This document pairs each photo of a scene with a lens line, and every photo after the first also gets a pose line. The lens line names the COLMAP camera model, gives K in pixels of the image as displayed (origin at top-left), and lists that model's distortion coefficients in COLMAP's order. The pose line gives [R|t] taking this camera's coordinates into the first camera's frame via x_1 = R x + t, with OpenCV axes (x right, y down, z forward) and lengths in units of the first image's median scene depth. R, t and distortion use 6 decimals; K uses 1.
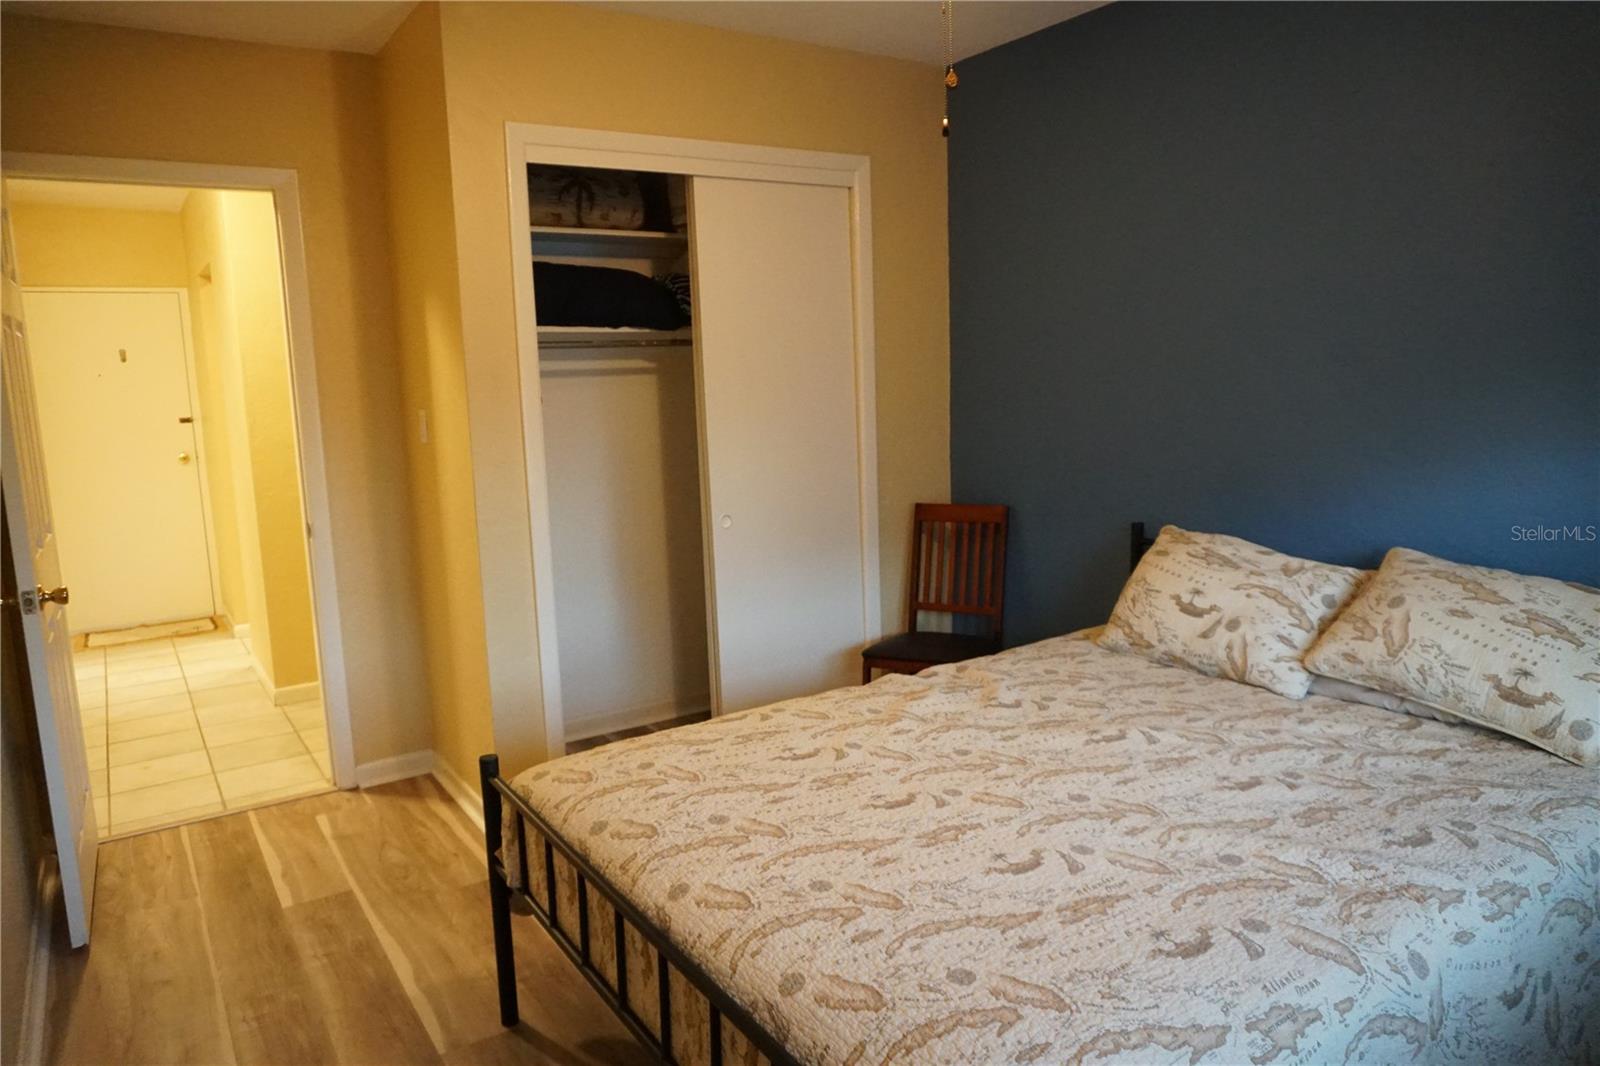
lens RADIAL K [[1073.7, 0, 812.0], [0, 1073.7, 543.1], [0, 0, 1]] dist [-0.041431, 0.029774]
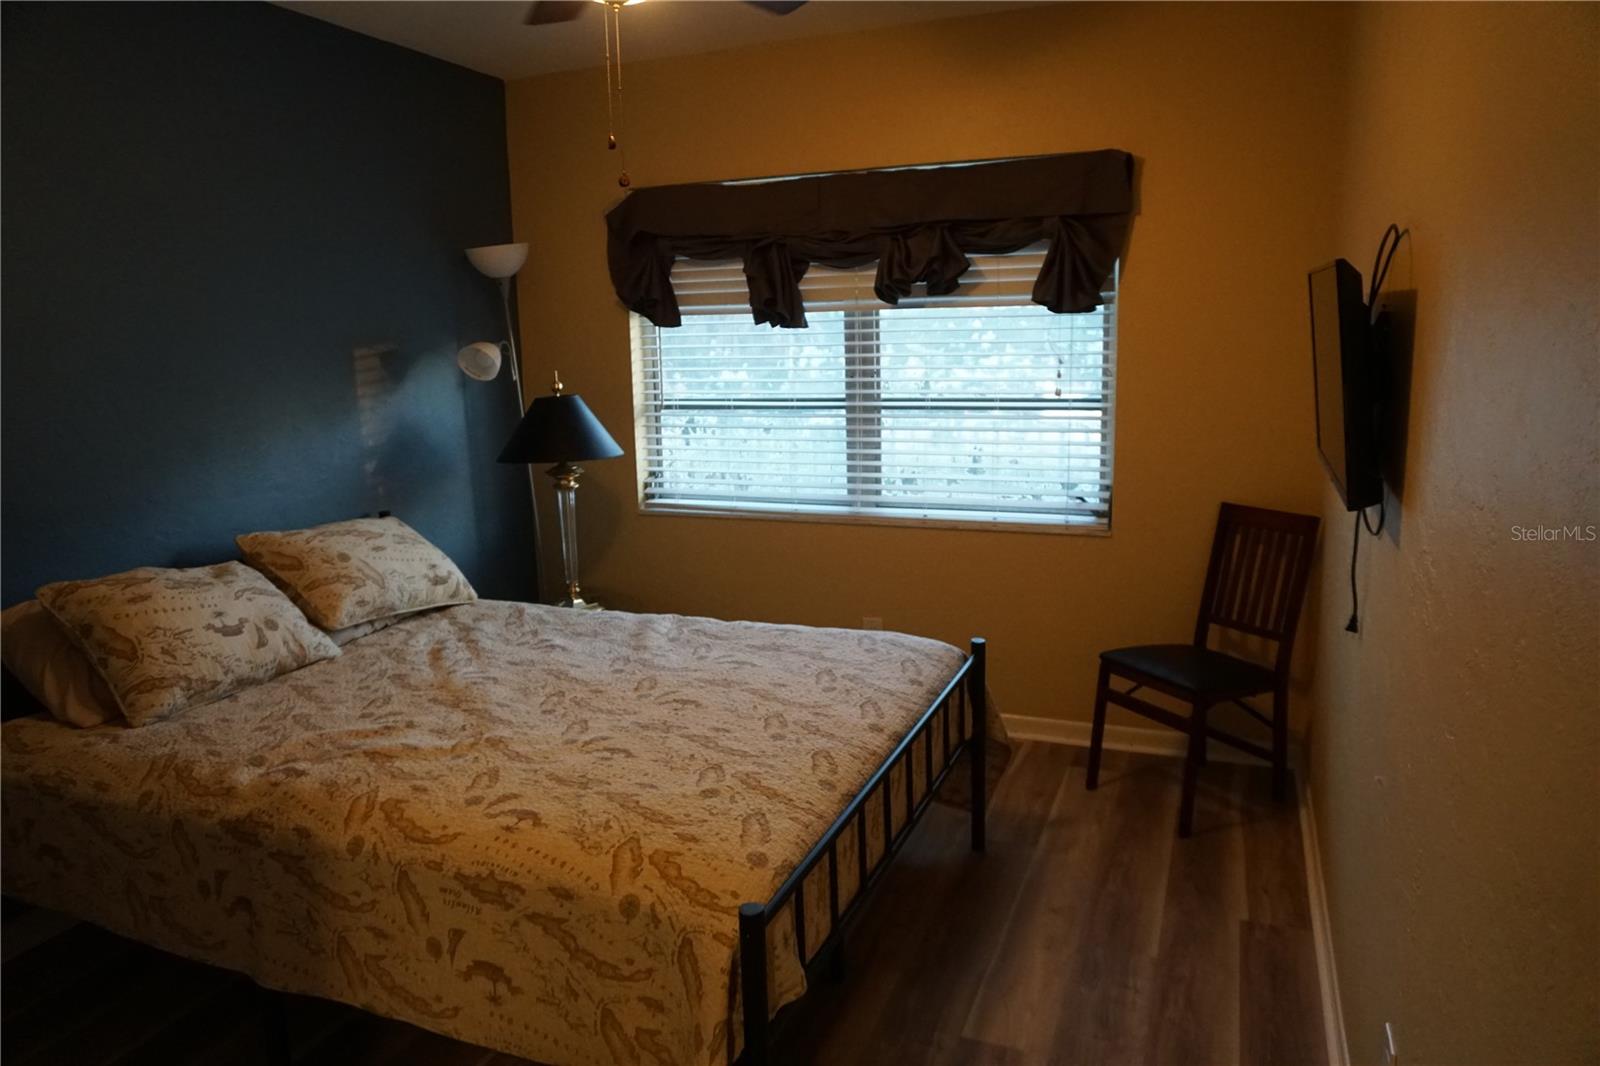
lens RADIAL K [[1073.7, 0, 810.7], [0, 1073.7, 526.8], [0, 0, 1]] dist [-0.041431, 0.029774]
pose [[-0.556693, -0.101237, 0.824526, -0.844524], [0.182602, 0.953358, 0.240342, -0.189940], [-0.810401, 0.284357, -0.512242, 1.210701]]
